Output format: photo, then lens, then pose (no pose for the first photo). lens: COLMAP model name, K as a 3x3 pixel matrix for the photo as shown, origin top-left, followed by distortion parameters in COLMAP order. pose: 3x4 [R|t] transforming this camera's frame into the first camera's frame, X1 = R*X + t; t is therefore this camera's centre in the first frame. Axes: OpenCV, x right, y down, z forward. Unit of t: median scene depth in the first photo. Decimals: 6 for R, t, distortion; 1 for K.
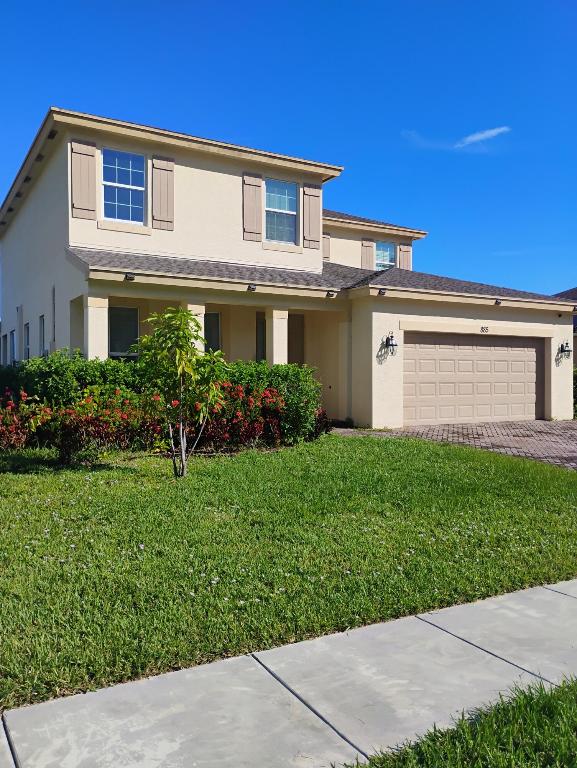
lens RADIAL K [[640.5, 0, 288.5], [0, 640.5, 384.0], [0, 0, 1]] dist [-0.163121, -0.002274]
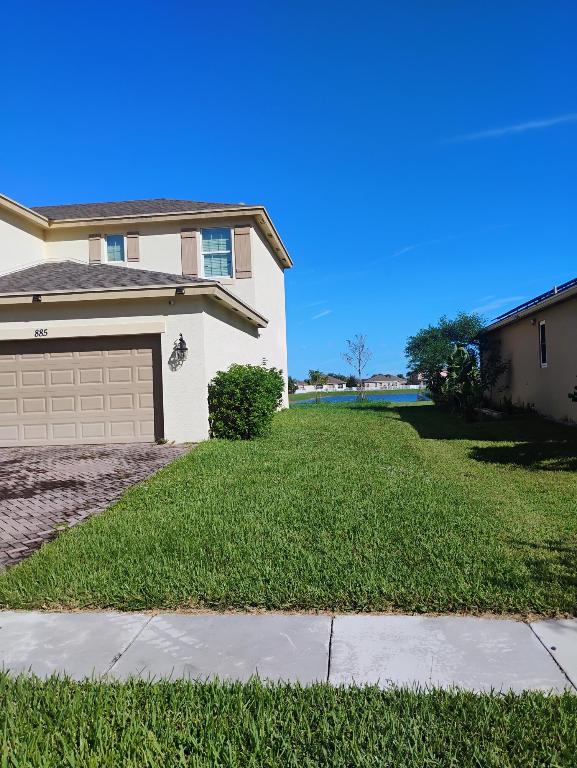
lens RADIAL K [[639.5, 0, 288.5], [0, 639.5, 384.0], [0, 0, 1]] dist [0.042540, -0.011207]
pose [[0.808270, -0.023293, -0.588352, 0.983148], [0.024758, 0.999678, -0.005565, -0.005042], [0.588292, -0.010069, 0.808586, 0.456709]]
